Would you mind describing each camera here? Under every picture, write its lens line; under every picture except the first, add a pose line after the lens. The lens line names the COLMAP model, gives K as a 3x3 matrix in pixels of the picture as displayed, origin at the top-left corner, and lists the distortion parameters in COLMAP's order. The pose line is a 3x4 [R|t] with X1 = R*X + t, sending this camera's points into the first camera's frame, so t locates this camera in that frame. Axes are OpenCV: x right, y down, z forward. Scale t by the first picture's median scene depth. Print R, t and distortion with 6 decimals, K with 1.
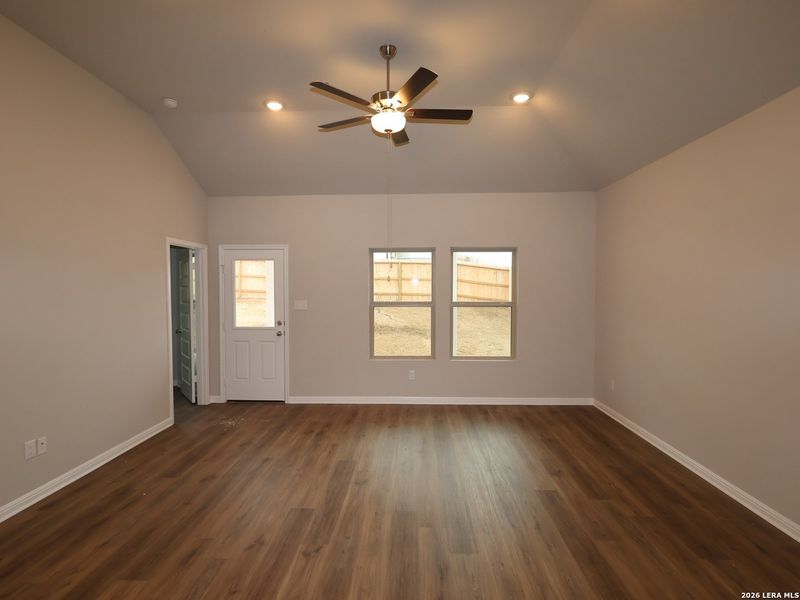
lens RADIAL K [[417.6, 0, 399.9], [0, 417.6, 300.9], [0, 0, 1]] dist [-0.001198, 0.000305]
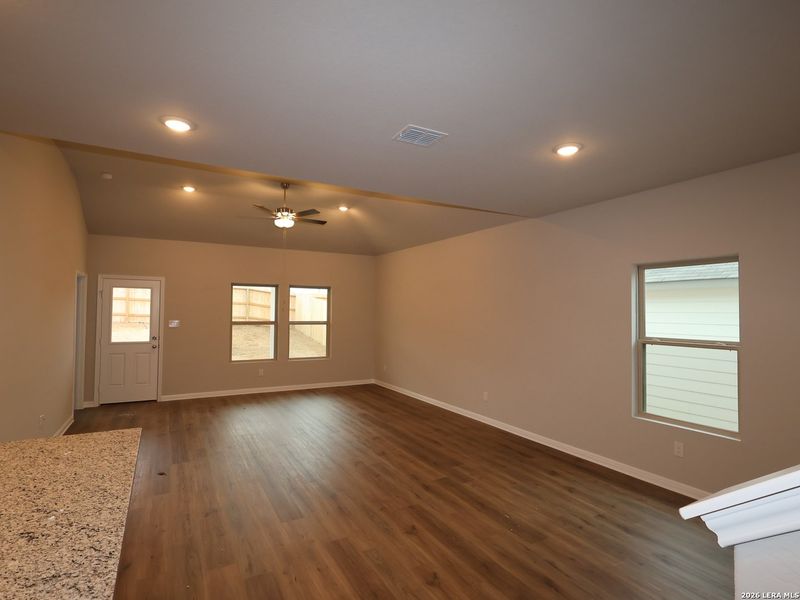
lens RADIAL K [[417.6, 0, 402.1], [0, 417.6, 298.6], [0, 0, 1]] dist [-0.001198, 0.000305]
pose [[0.852581, 0.026616, 0.521918, -0.312566], [0.004943, 0.998247, -0.058980, 0.011405], [-0.522572, 0.052865, 0.850954, -0.481787]]
